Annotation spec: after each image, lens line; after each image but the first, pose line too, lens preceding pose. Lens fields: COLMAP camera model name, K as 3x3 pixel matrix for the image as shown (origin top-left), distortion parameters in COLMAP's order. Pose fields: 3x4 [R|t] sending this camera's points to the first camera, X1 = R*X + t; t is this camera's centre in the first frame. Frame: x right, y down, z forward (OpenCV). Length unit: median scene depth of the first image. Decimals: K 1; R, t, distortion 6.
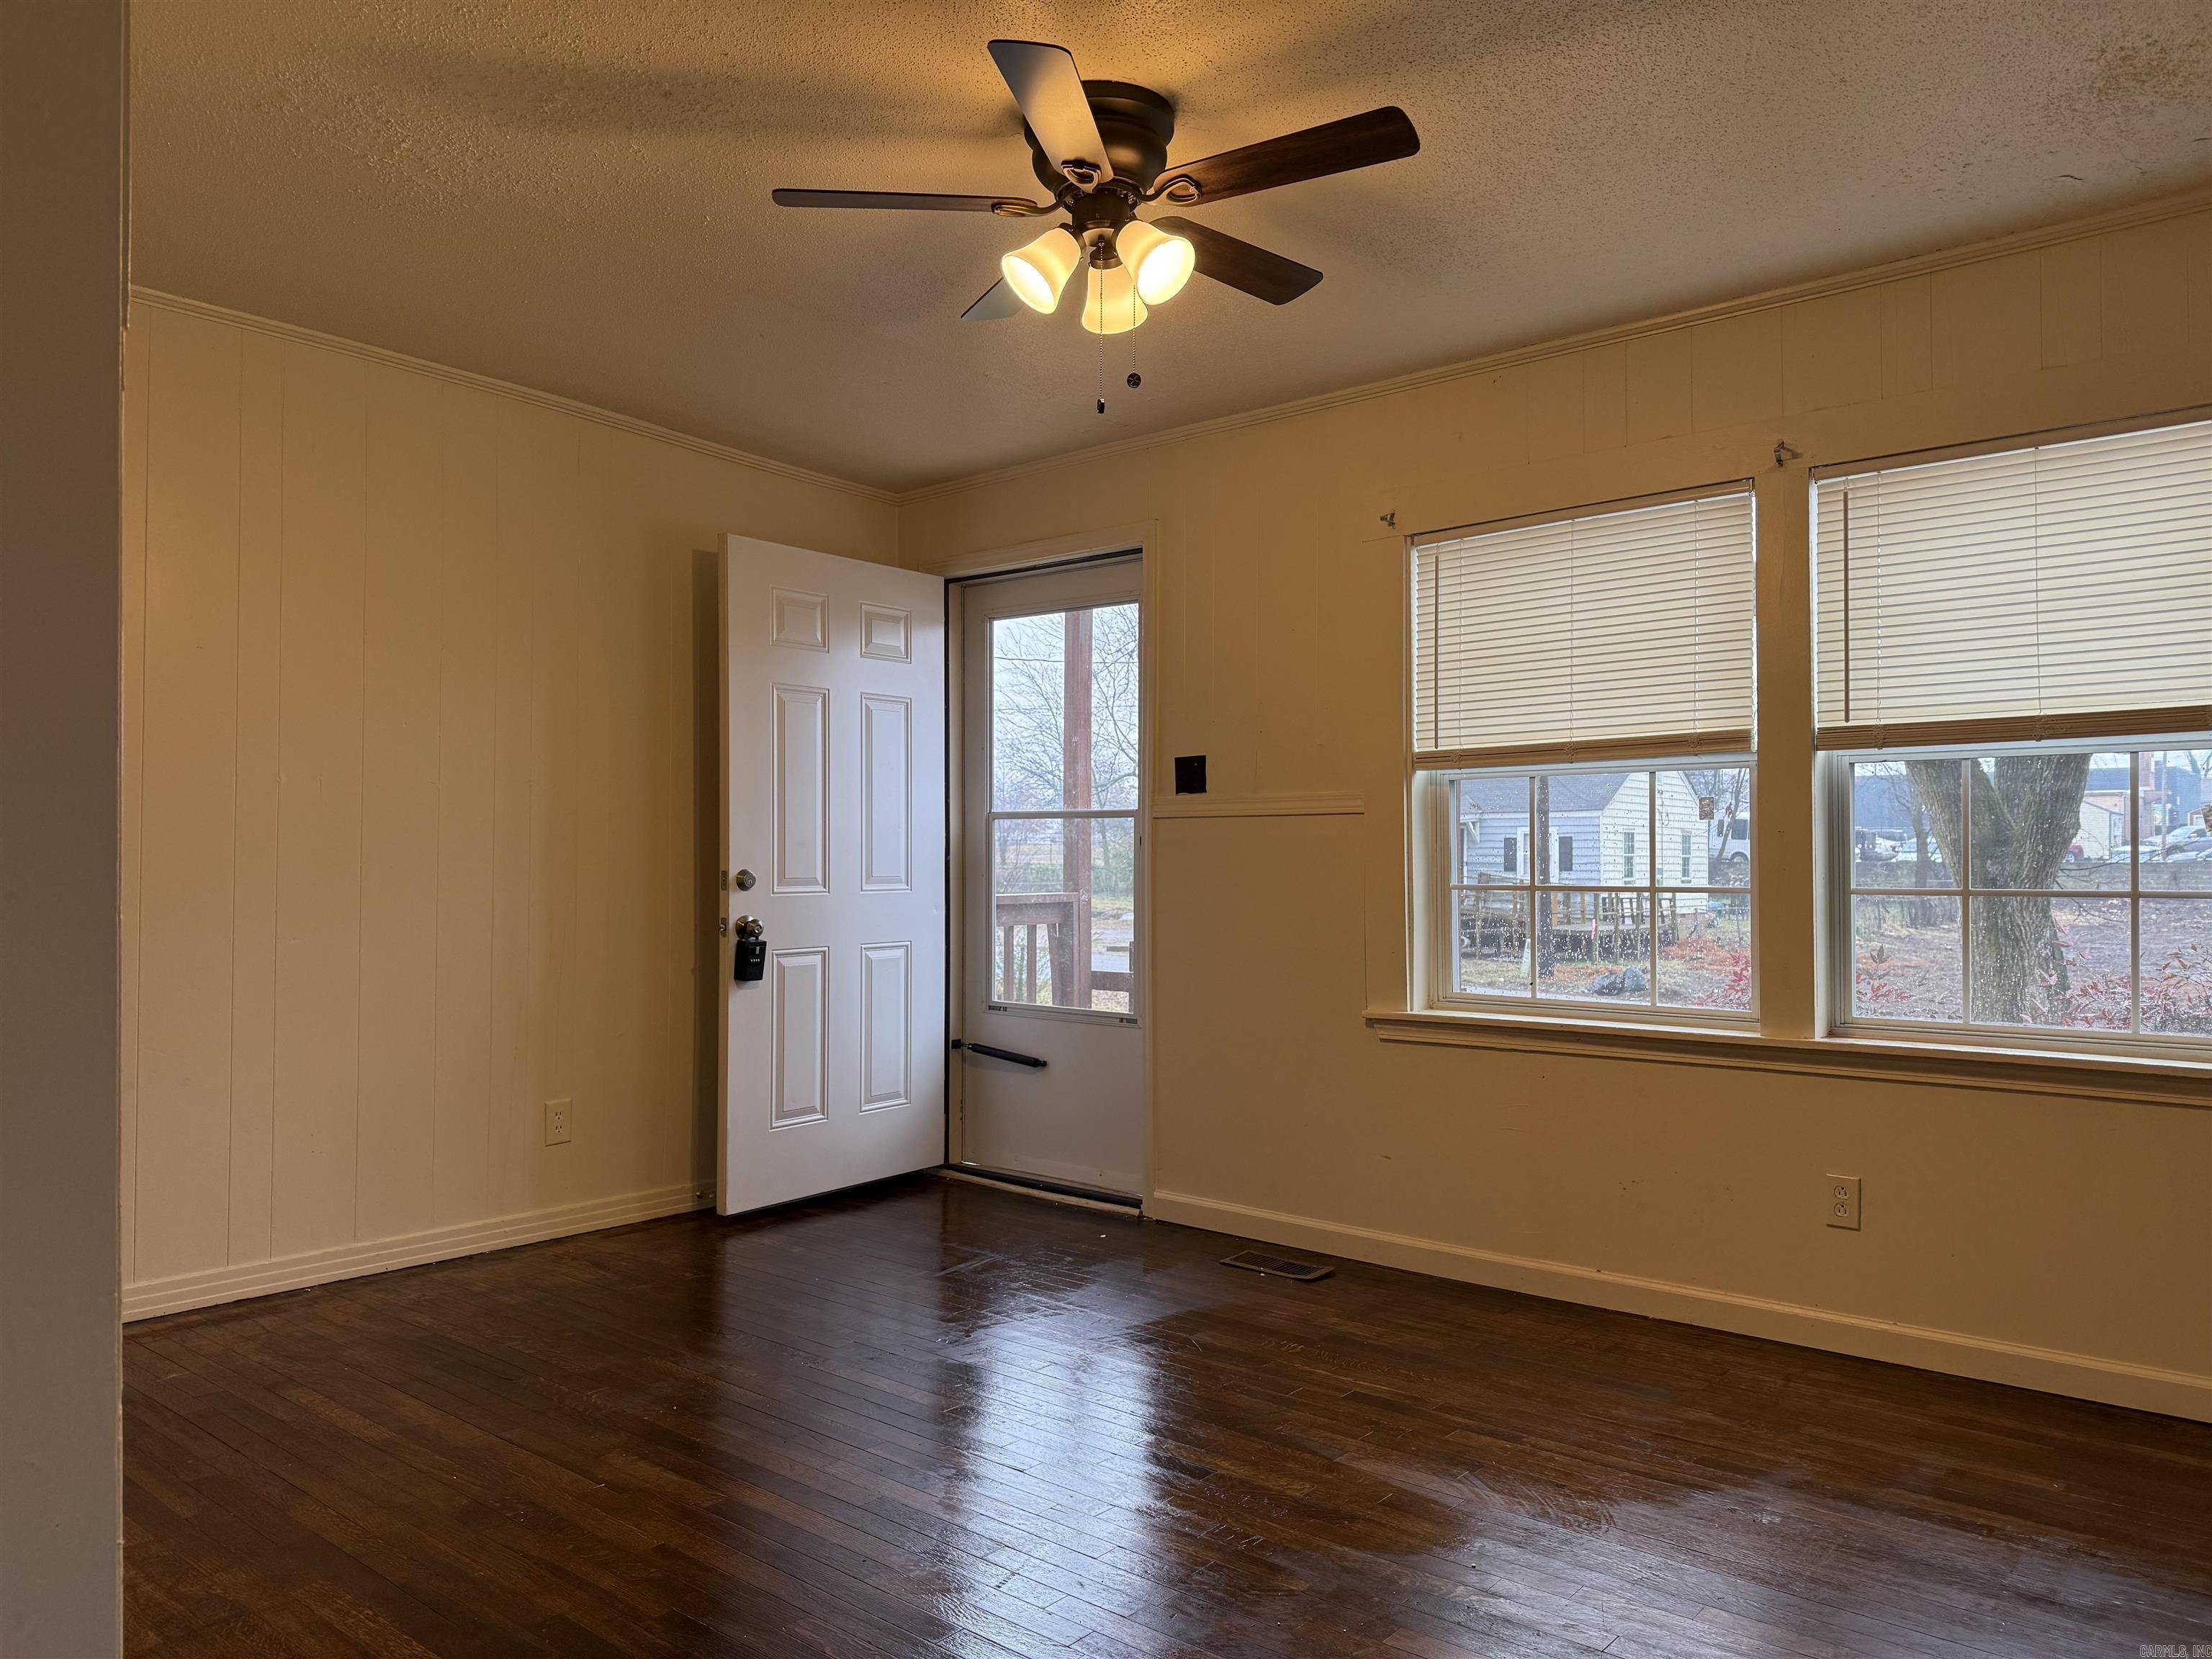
lens RADIAL K [[1557.6, 0, 1106.0], [0, 1557.6, 829.5], [0, 0, 1]] dist [0.135223, -0.199951]
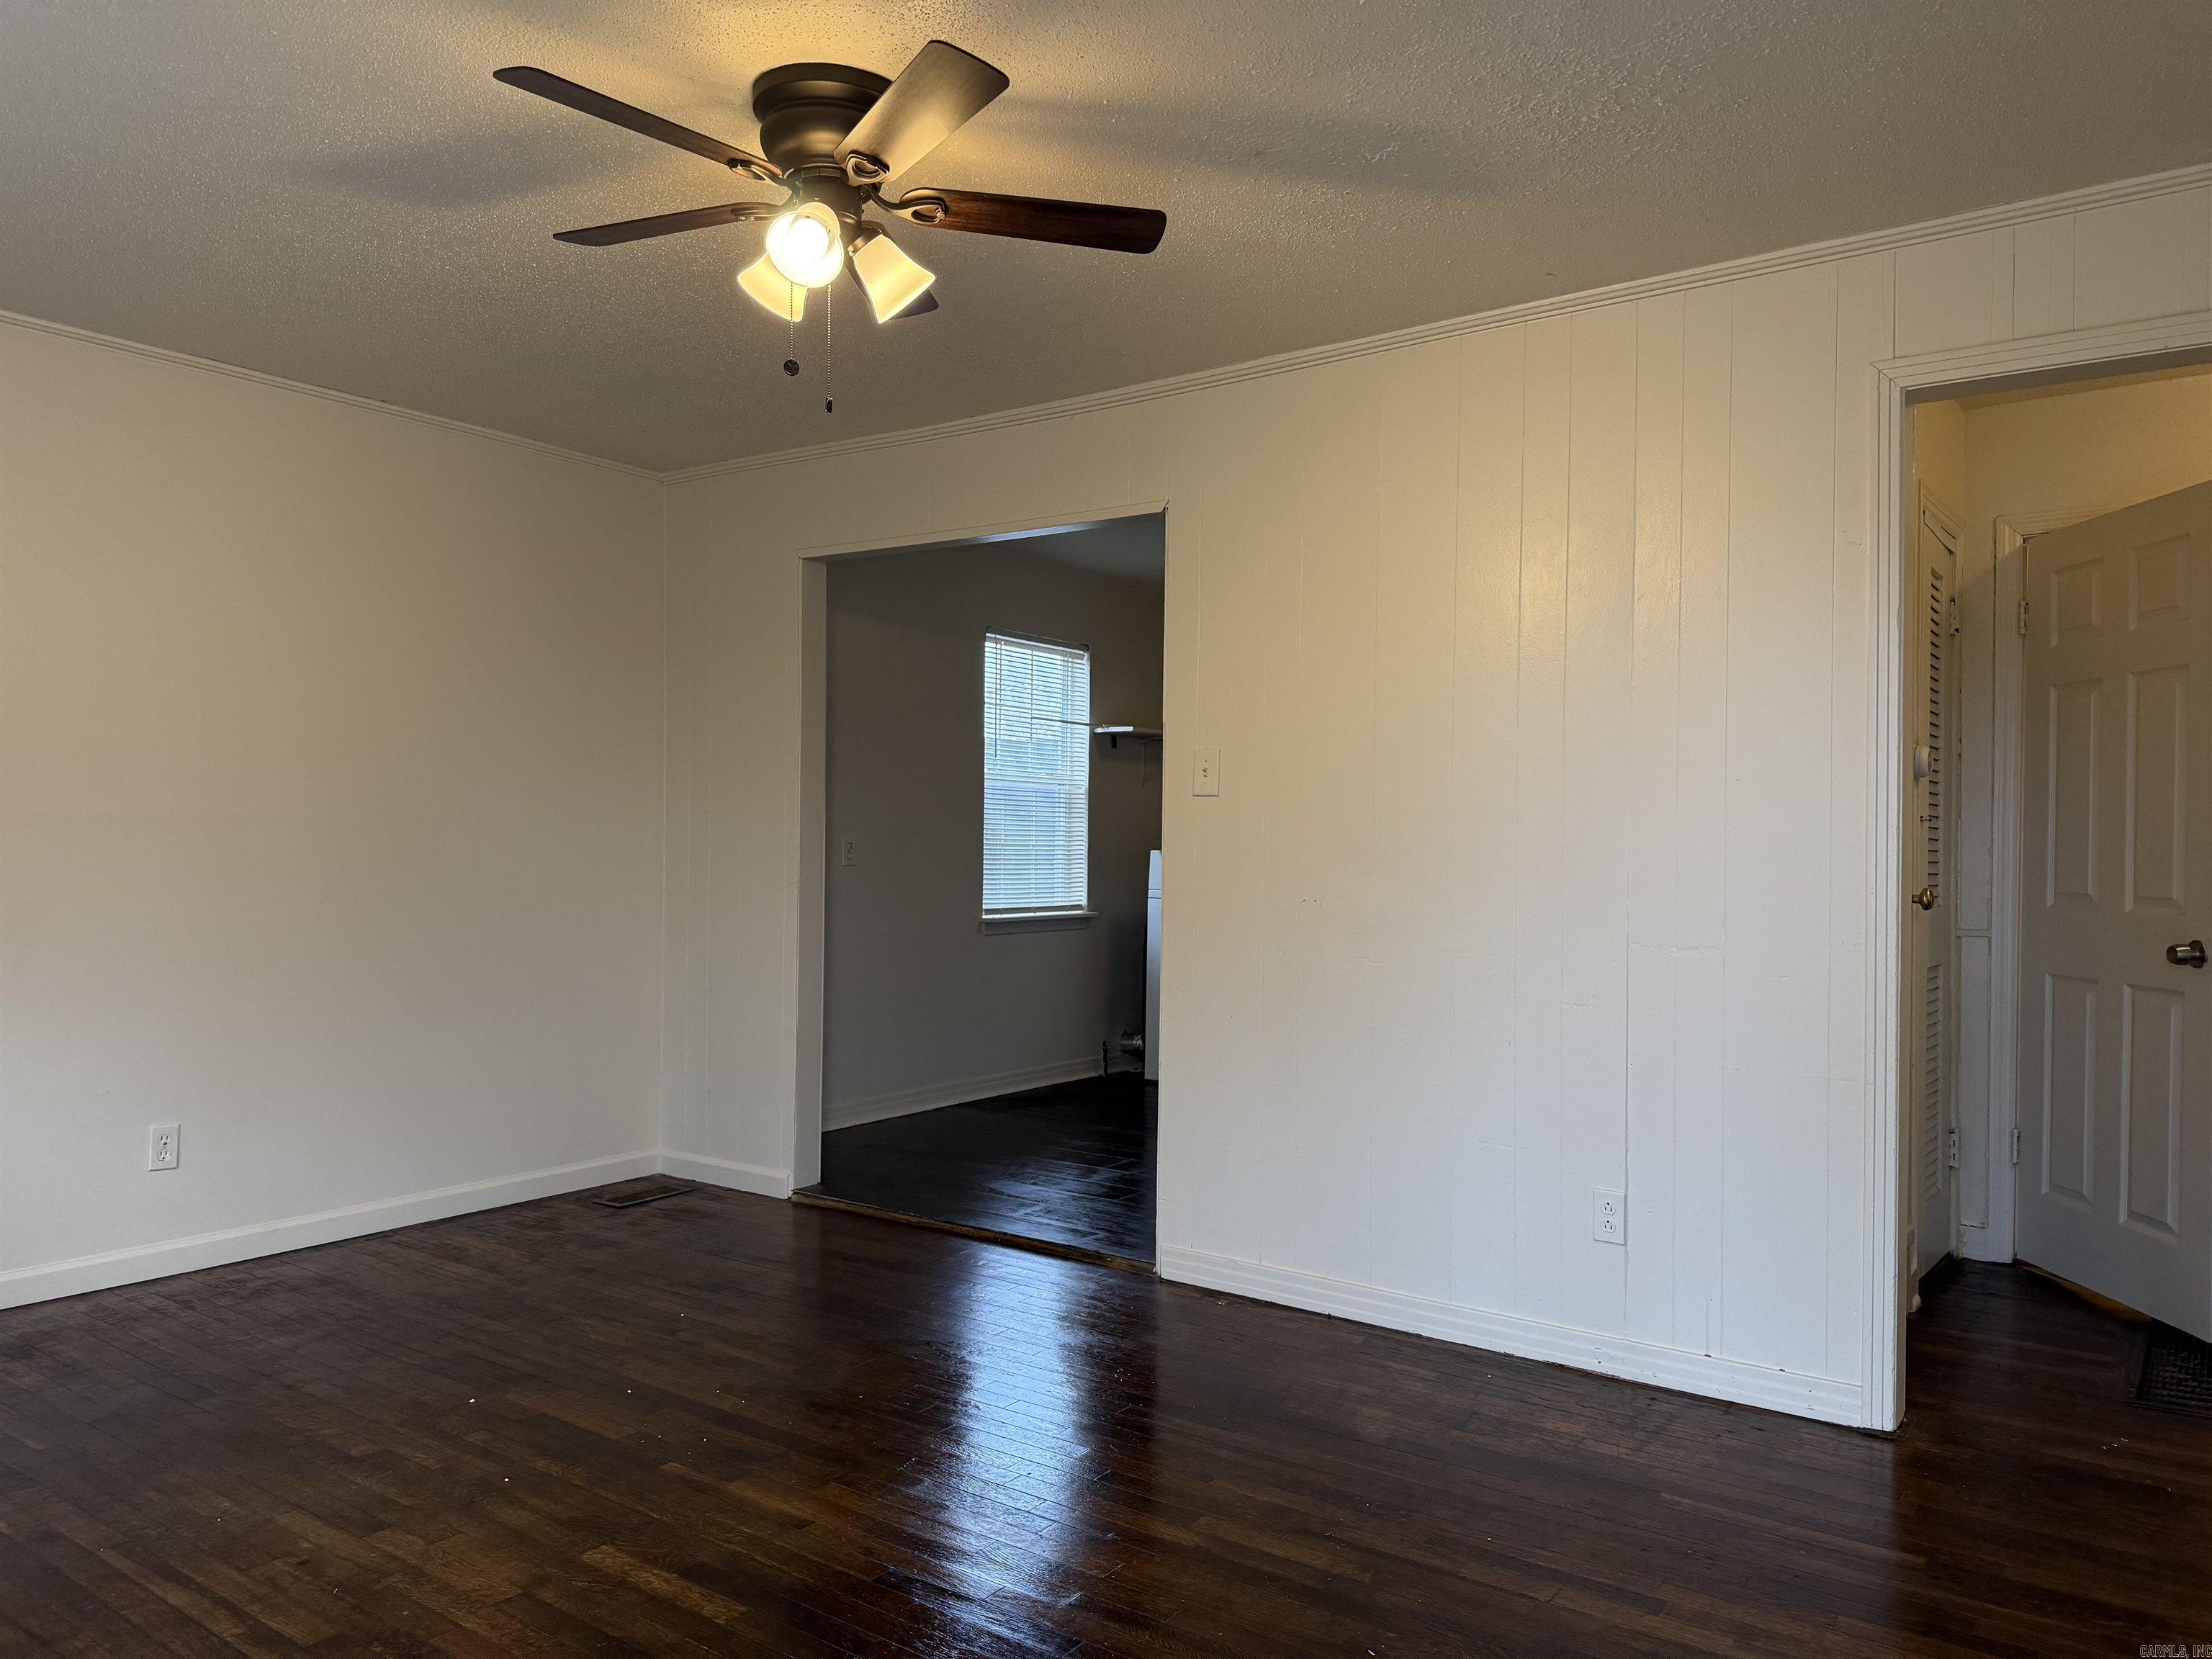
lens RADIAL K [[1557.6, 0, 1106.0], [0, 1557.6, 829.5], [0, 0, 1]] dist [0.135223, -0.199951]
pose [[-0.997859, -0.013229, -0.064047, -0.109442], [-0.010664, 0.999133, -0.040232, 0.020009], [0.064524, -0.039463, -0.997136, 1.911477]]
